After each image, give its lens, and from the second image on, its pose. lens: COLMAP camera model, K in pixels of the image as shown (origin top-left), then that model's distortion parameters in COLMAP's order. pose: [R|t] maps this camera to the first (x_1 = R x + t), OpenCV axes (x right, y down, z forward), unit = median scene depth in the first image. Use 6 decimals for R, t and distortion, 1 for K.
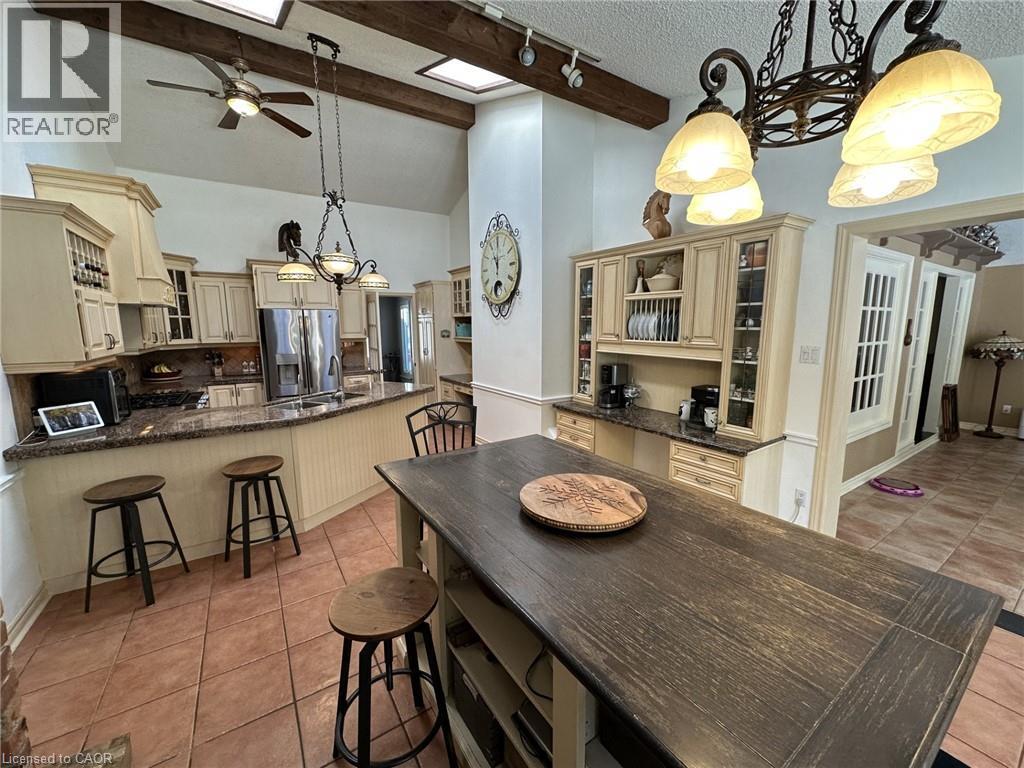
lens RADIAL K [[409.6, 0, 512.5], [0, 409.6, 383.3], [0, 0, 1]] dist [0.003192, 0.000050]
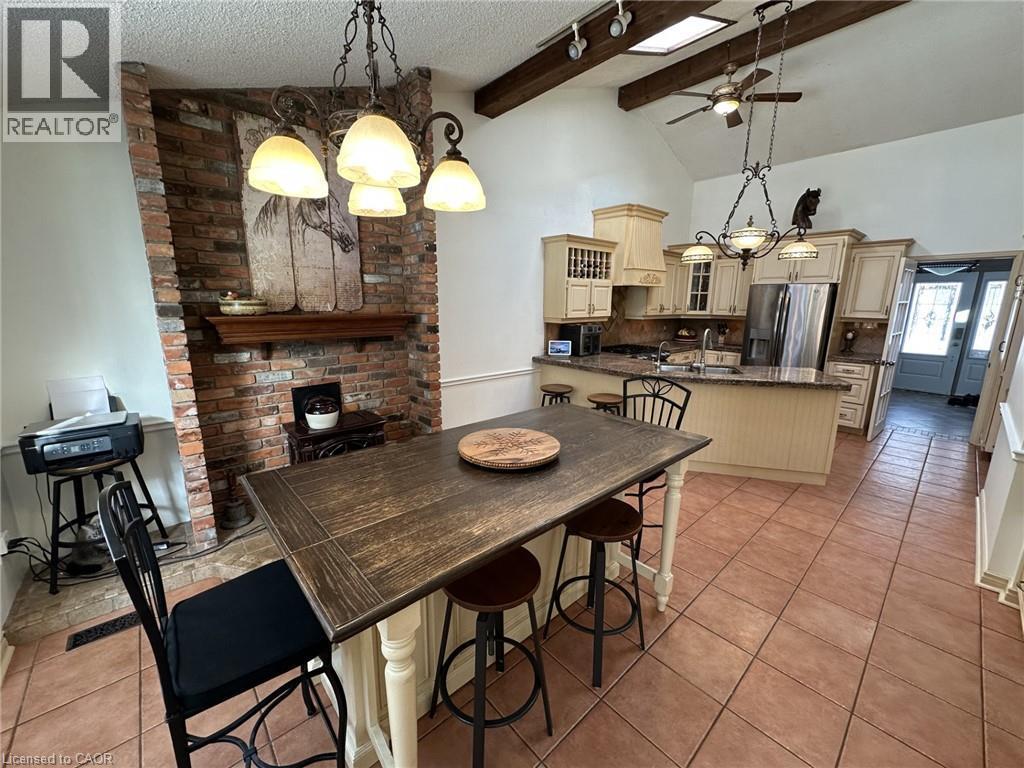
lens RADIAL K [[409.6, 0, 512.6], [0, 409.6, 385.0], [0, 0, 1]] dist [0.003192, 0.000050]
pose [[0.150390, 0.211616, -0.965713, 0.551768], [-0.149566, 0.970449, 0.189362, -0.053671], [0.977248, 0.115959, 0.177596, 0.325862]]
